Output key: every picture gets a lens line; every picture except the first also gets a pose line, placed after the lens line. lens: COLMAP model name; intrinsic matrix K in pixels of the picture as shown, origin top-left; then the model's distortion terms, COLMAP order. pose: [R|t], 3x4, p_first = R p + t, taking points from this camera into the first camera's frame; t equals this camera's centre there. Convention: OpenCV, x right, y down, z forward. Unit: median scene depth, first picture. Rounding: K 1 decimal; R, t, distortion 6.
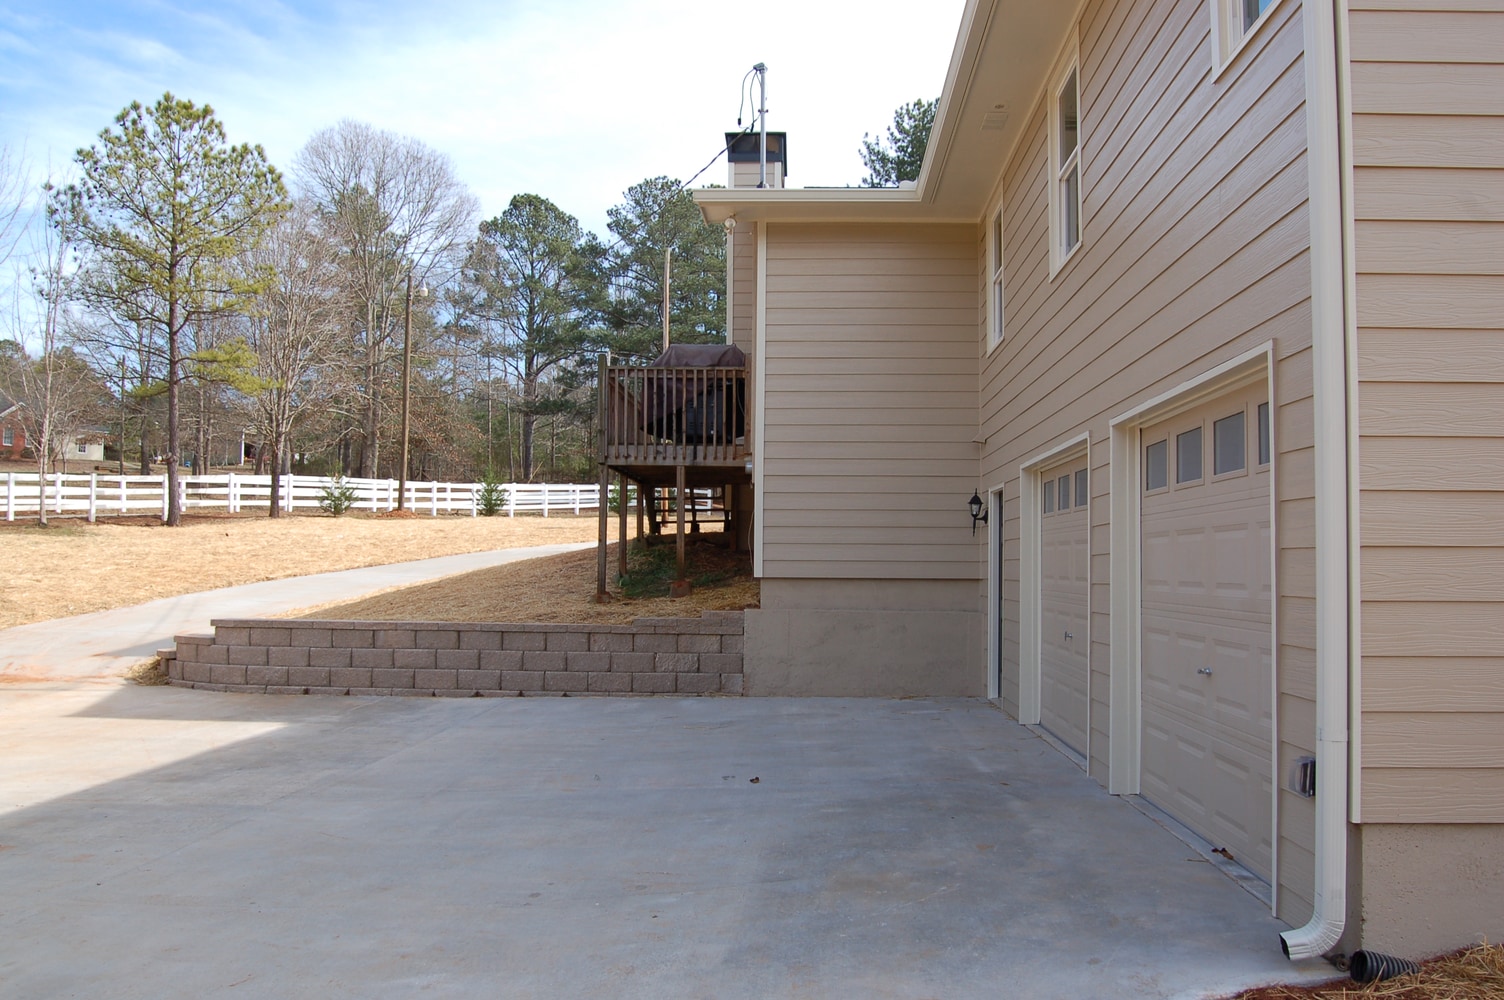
lens RADIAL K [[1193.6, 0, 752.0], [0, 1193.6, 500.0], [0, 0, 1]] dist [-0.078697, 0.004286]
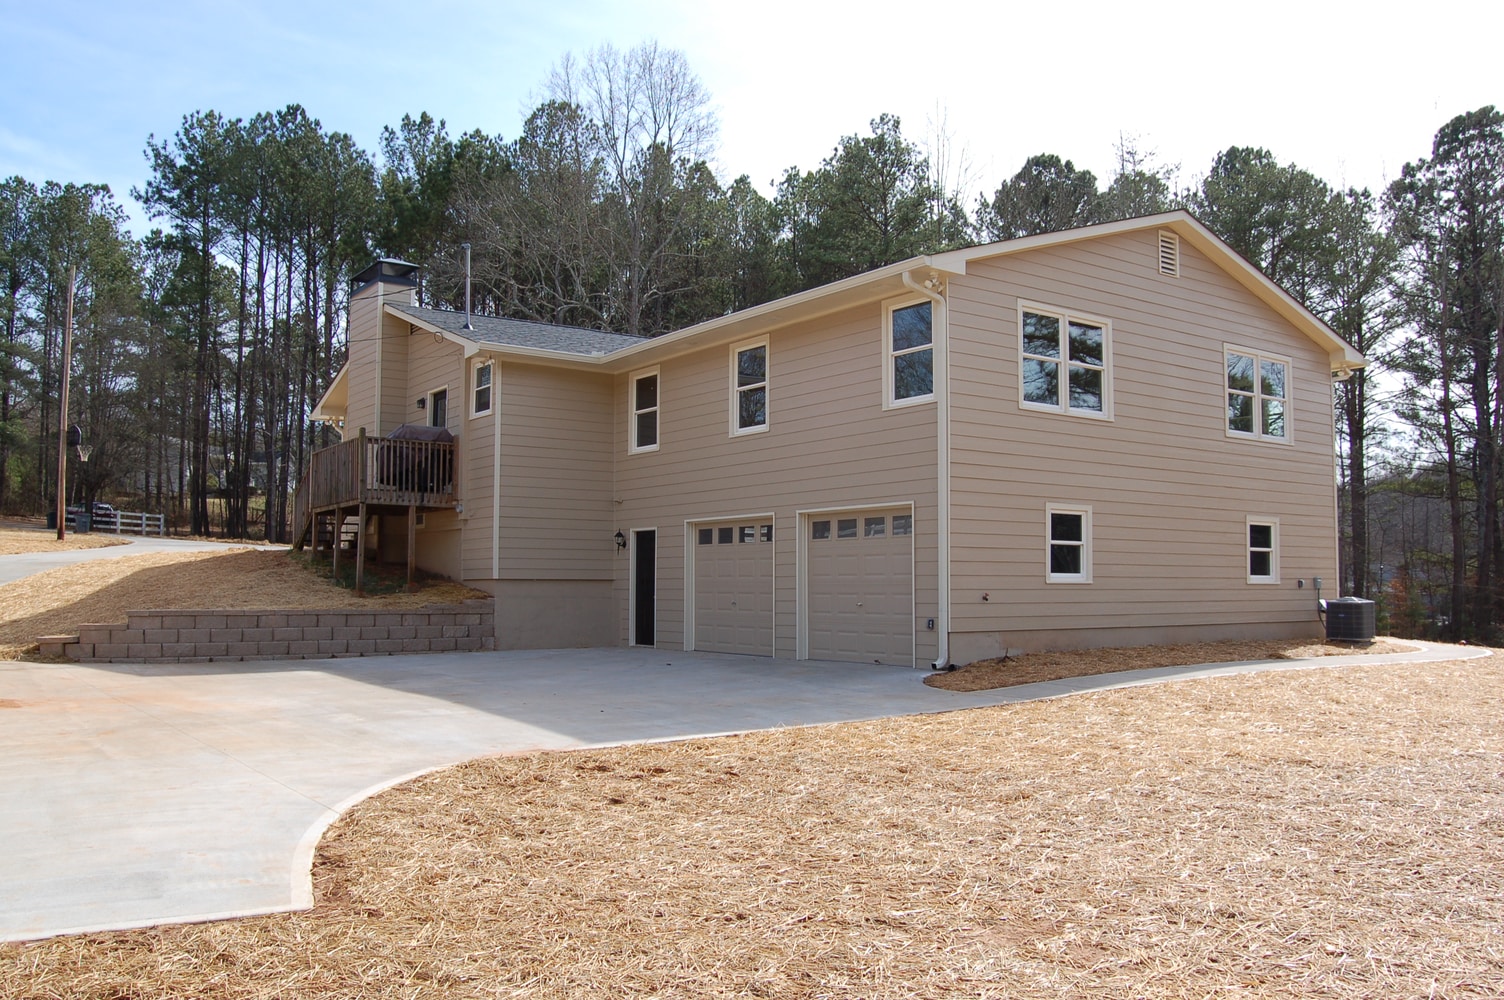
lens RADIAL K [[1247.0, 0, 752.0], [0, 1247.0, 500.0], [0, 0, 1]] dist [-0.000856, -0.000953]
pose [[0.787121, 0.039320, 0.615545, -0.773284], [-0.029532, 0.999224, -0.026066, -0.008828], [-0.616092, 0.002339, 0.787671, -0.559893]]
